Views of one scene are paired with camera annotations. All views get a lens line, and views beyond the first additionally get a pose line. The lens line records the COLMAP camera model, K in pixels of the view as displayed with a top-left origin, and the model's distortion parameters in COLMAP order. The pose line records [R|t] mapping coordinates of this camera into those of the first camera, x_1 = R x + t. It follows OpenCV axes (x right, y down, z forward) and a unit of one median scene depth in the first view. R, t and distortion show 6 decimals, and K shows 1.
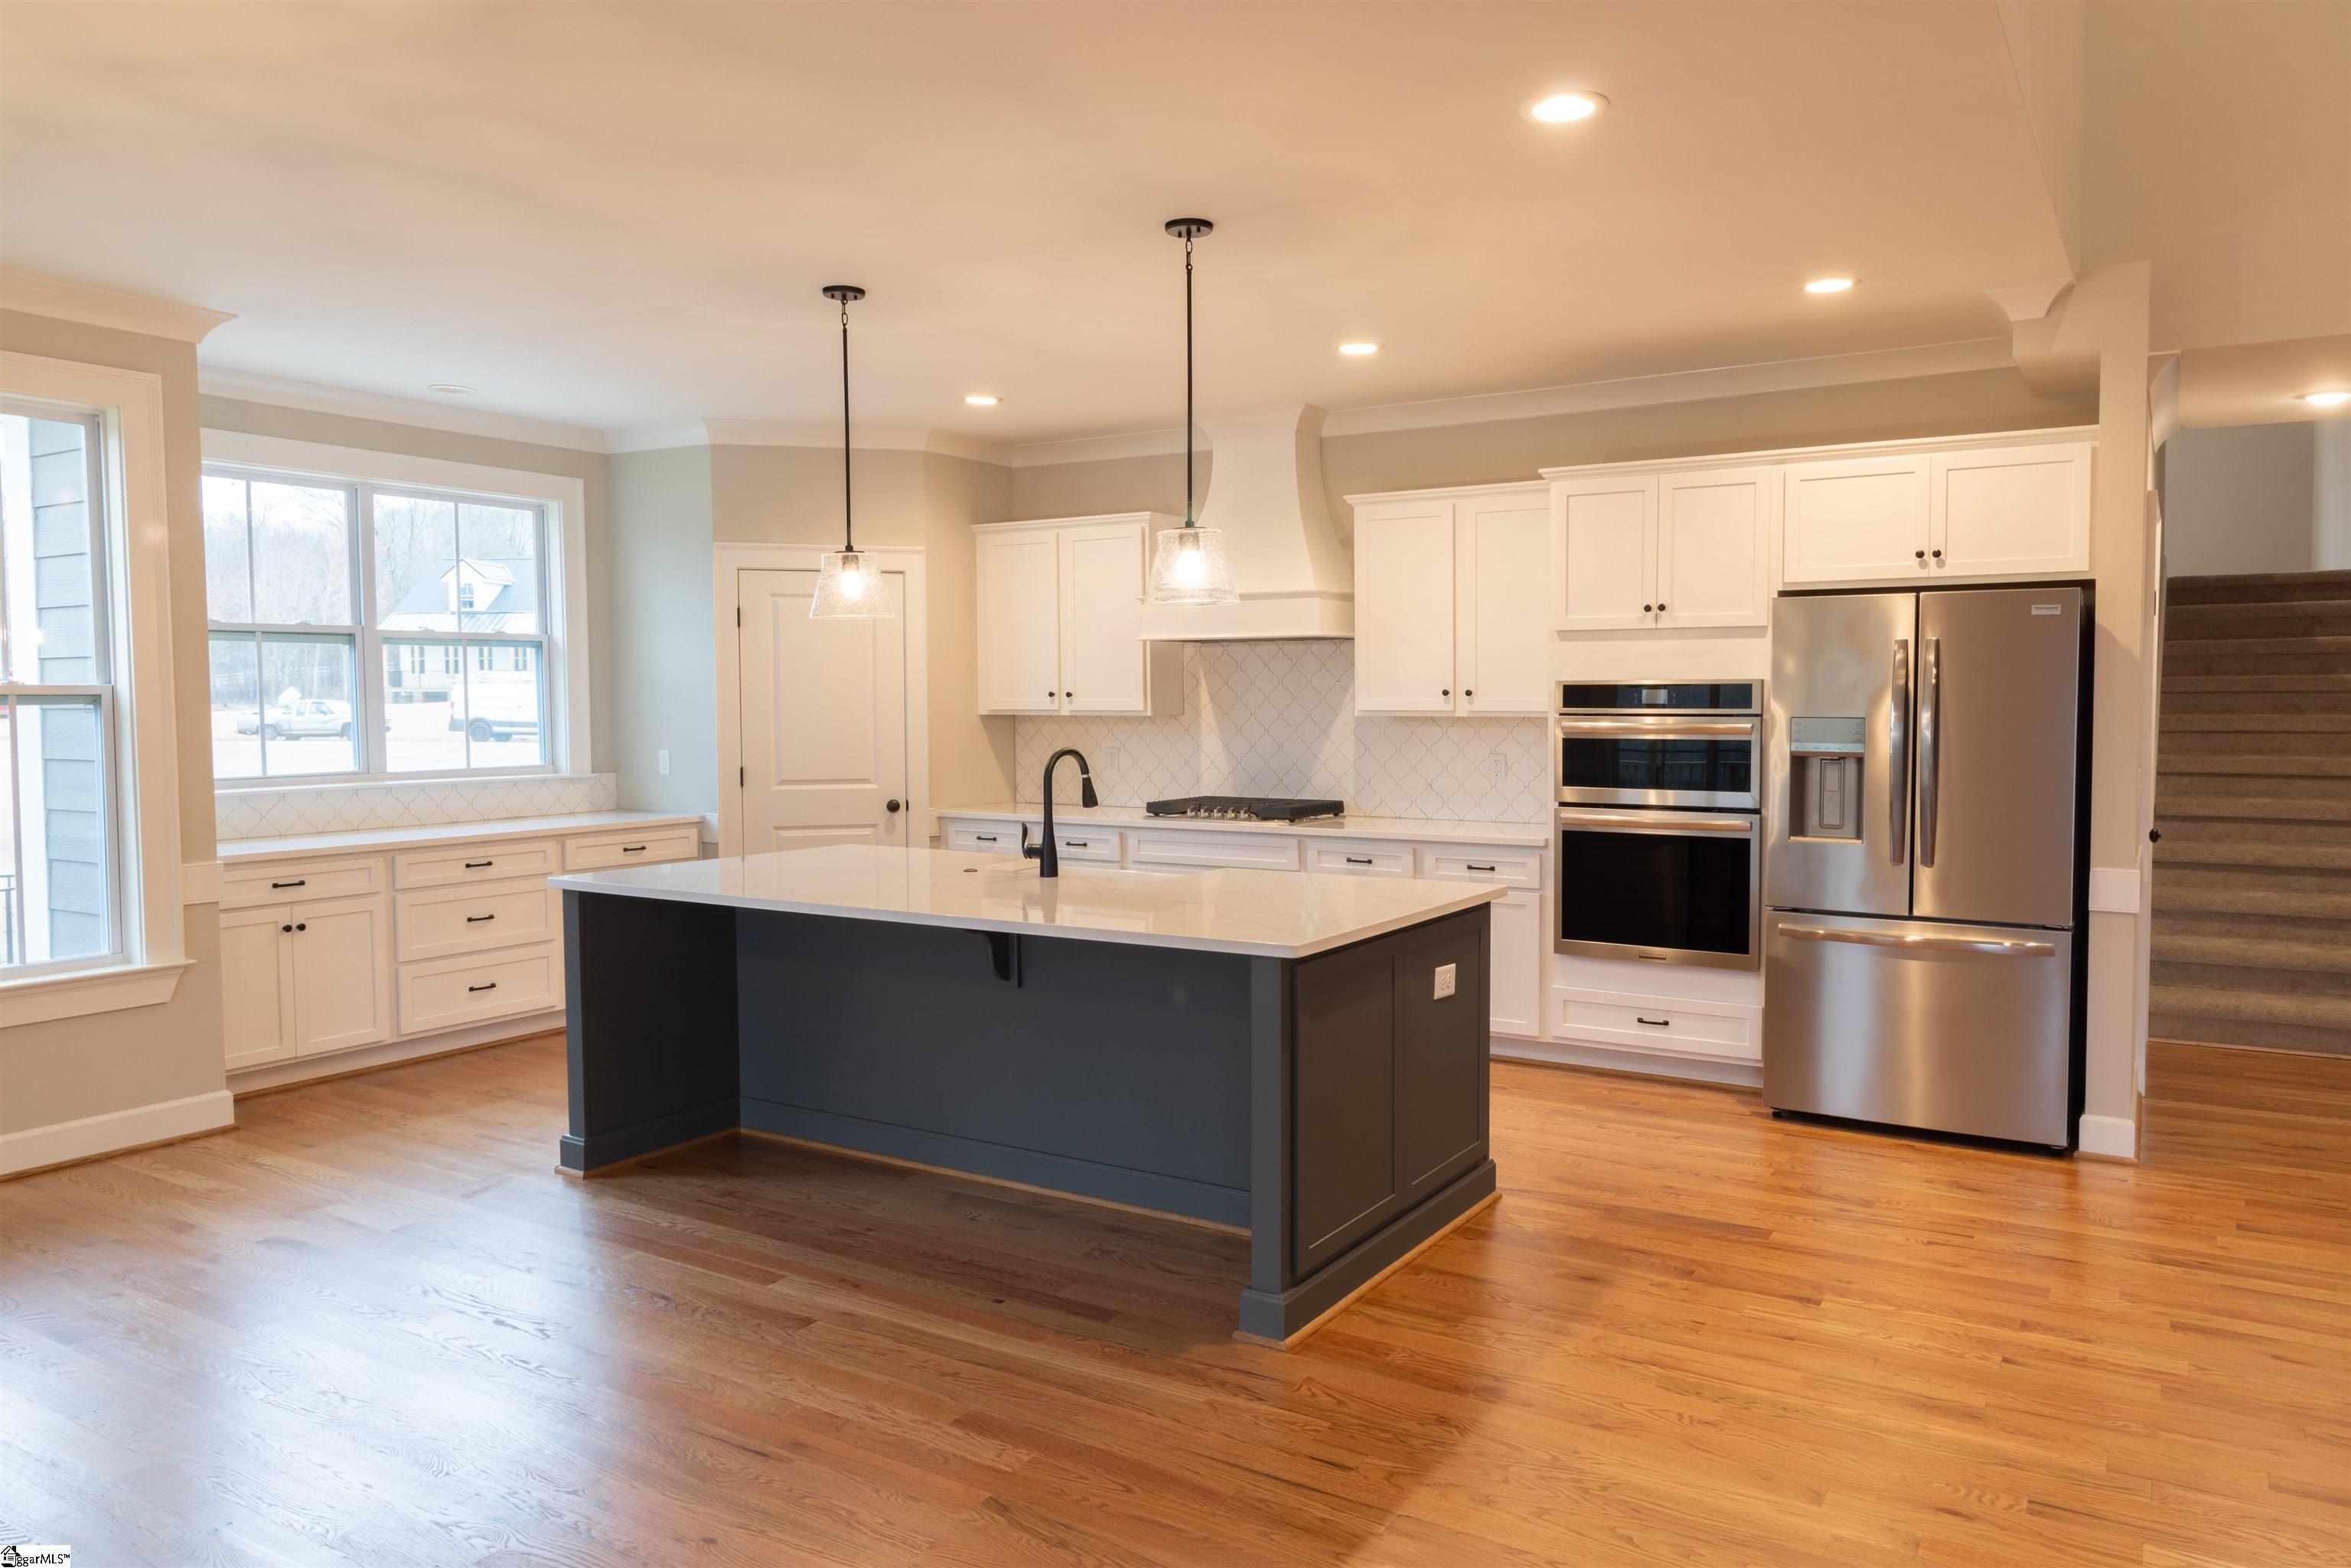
lens RADIAL K [[1614.9, 0, 1144.4], [0, 1614.9, 782.0], [0, 0, 1]] dist [0.001984, 0.000437]
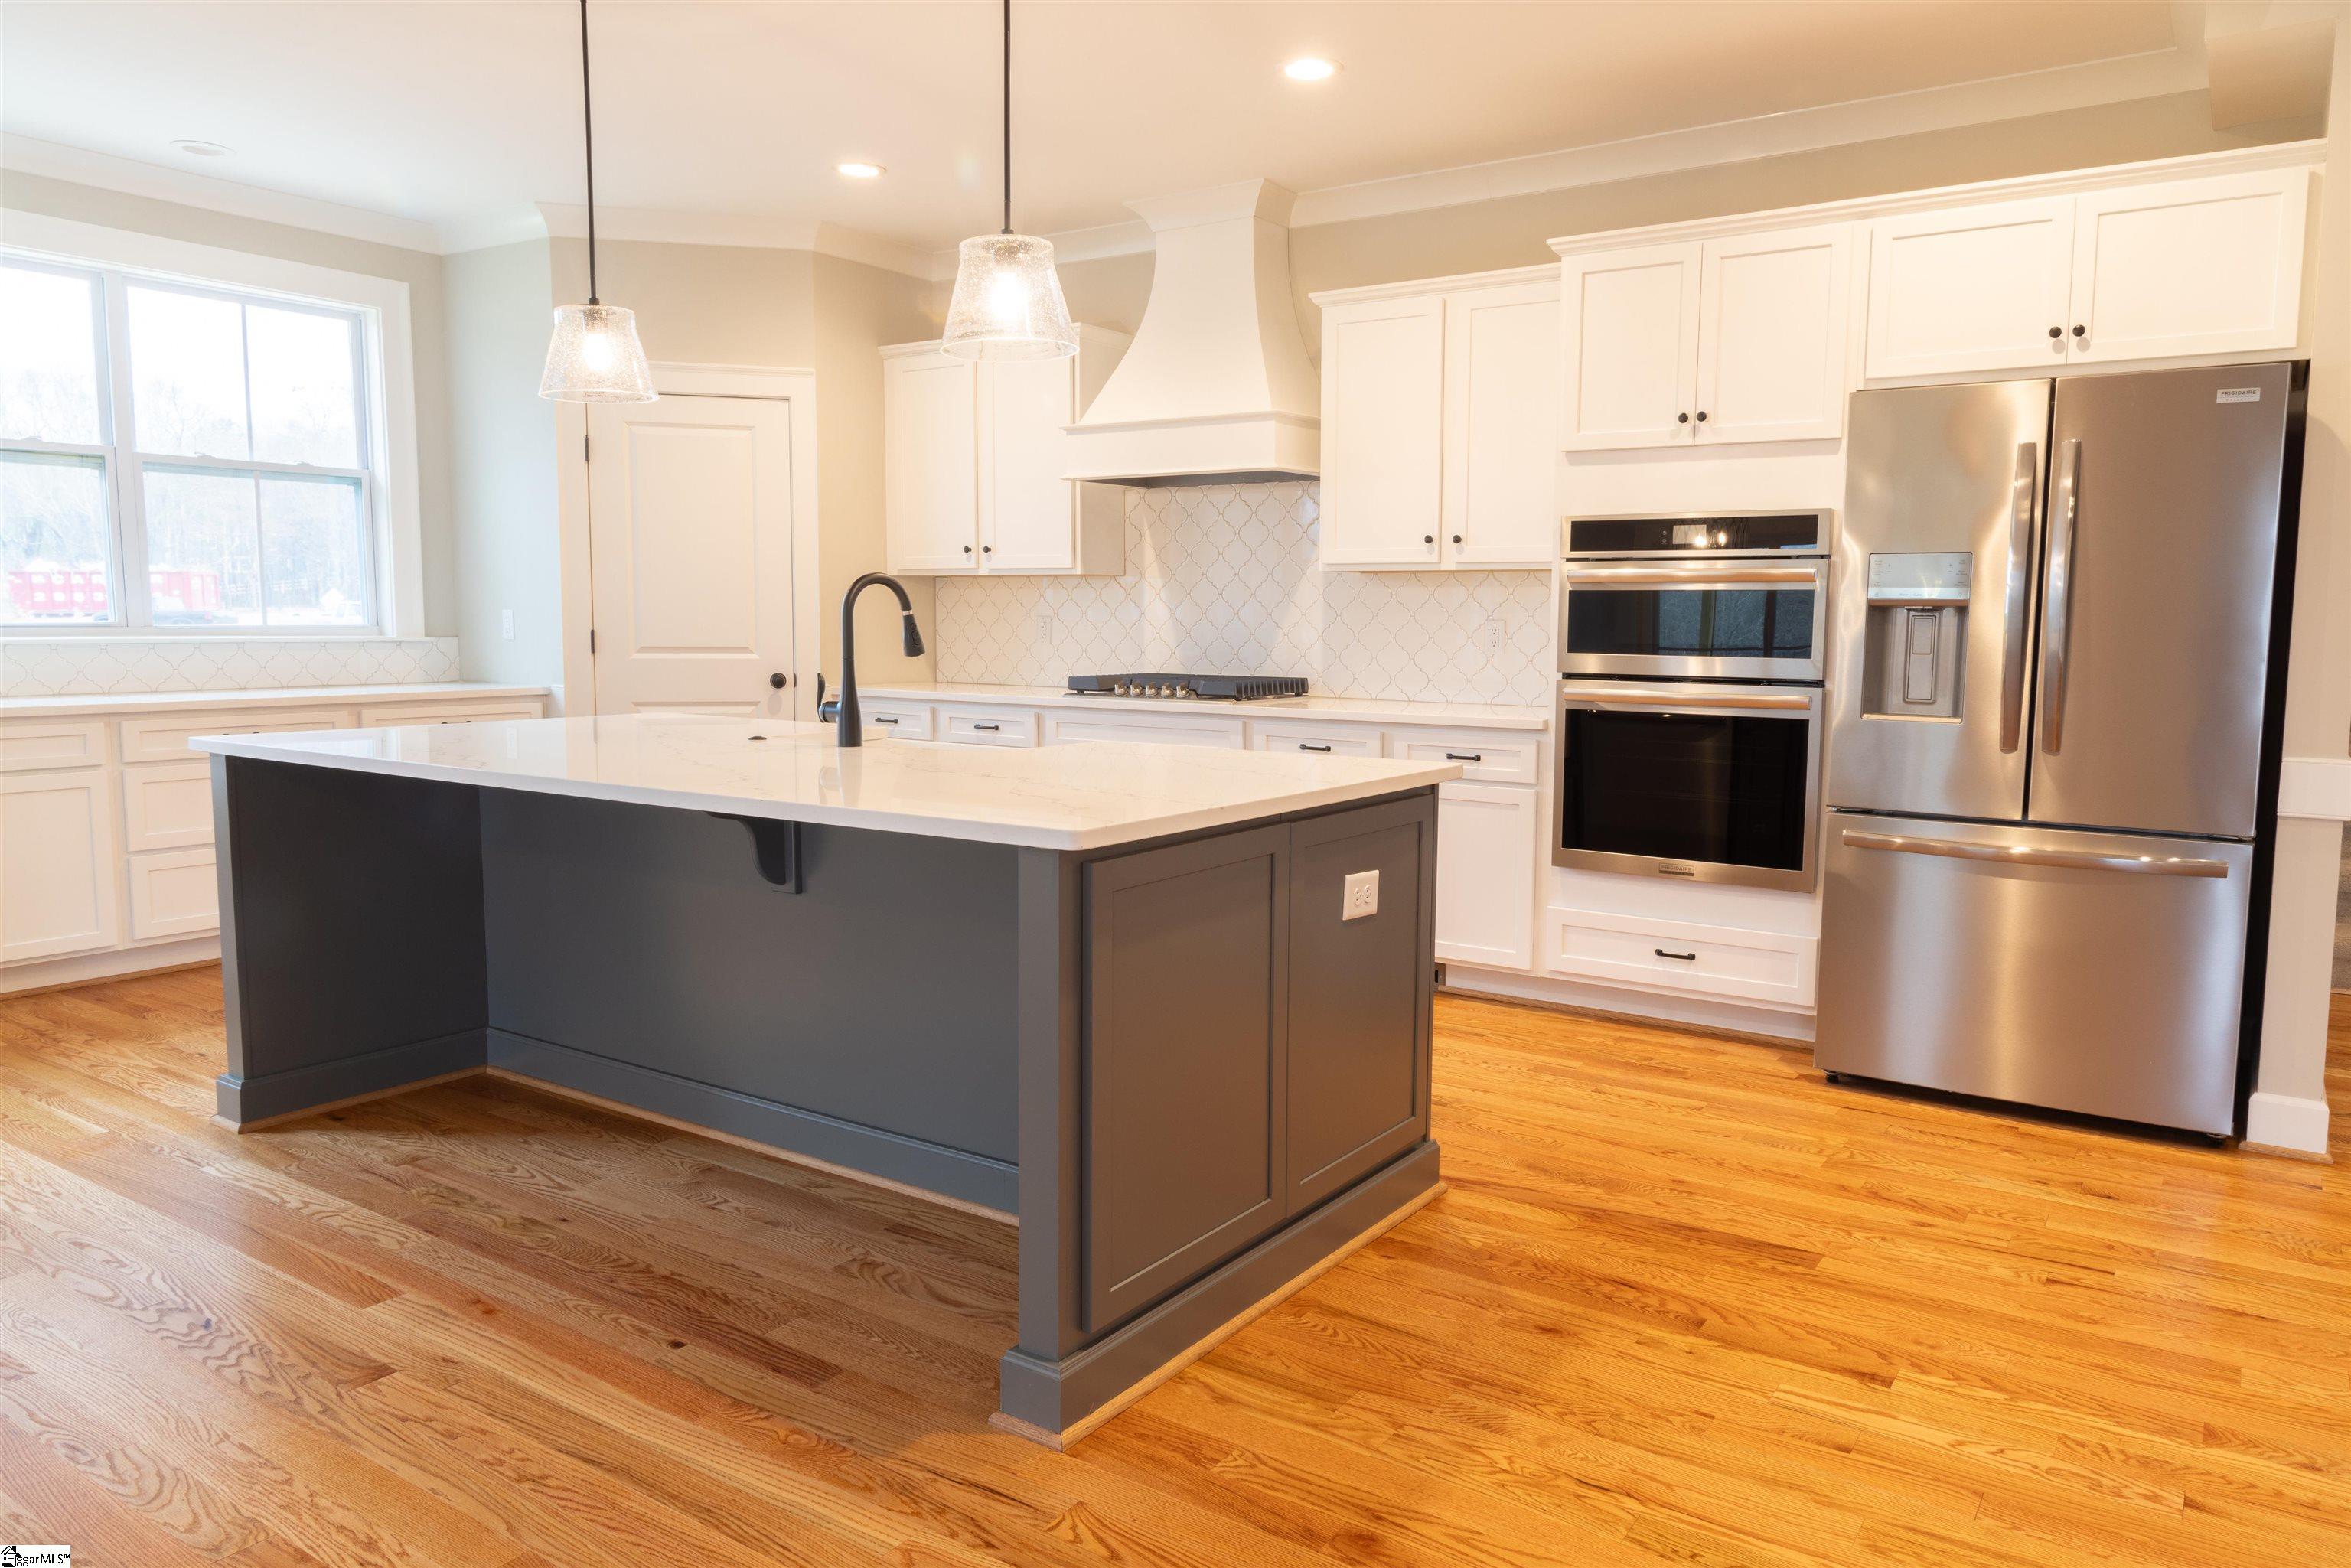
lens RADIAL K [[1578.5, 0, 1153.6], [0, 1578.5, 778.4], [0, 0, 1]] dist [-0.000270, 0.000342]
pose [[0.999253, 0.015794, -0.035281, 0.097701], [-0.014133, 0.998801, 0.046865, 0.034417], [0.035979, -0.046331, 0.998278, 0.257077]]
